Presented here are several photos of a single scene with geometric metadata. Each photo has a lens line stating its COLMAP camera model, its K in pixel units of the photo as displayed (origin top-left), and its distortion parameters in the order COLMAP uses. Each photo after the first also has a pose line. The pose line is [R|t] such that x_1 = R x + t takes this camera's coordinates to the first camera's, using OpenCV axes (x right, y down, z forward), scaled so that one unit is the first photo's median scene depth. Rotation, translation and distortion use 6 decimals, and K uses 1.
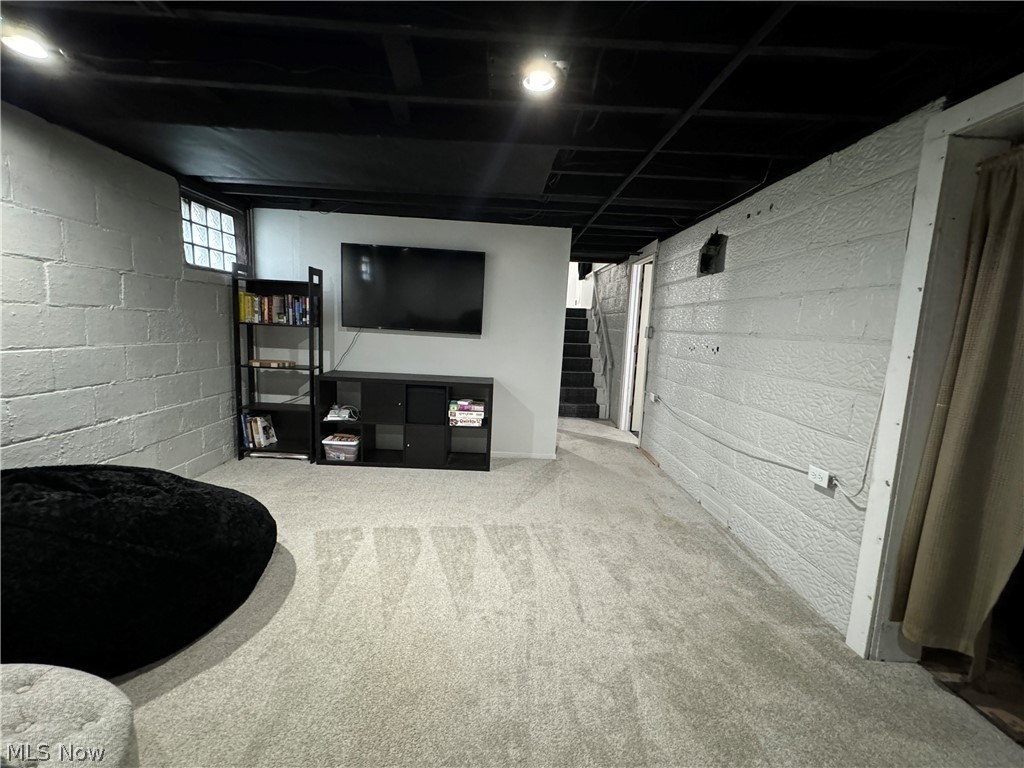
lens RADIAL K [[411.0, 0, 512.0], [0, 411.0, 384.0], [0, 0, 1]] dist [0.000087, 0.000100]
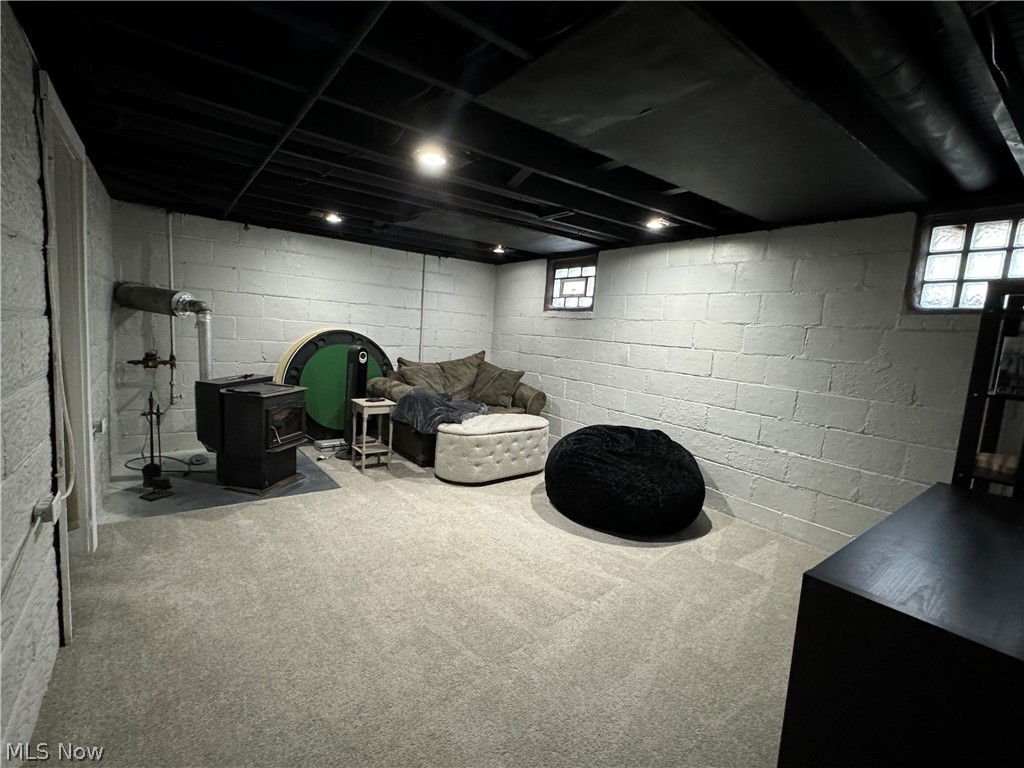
lens RADIAL K [[456.4, 0, 512.0], [0, 456.4, 384.0], [0, 0, 1]] dist [0.000205, 0.000021]
pose [[-0.806819, -0.026523, -0.590204, 0.442320], [-0.182764, 0.961194, 0.206648, -0.225533], [0.561819, 0.274595, -0.780357, 1.526367]]
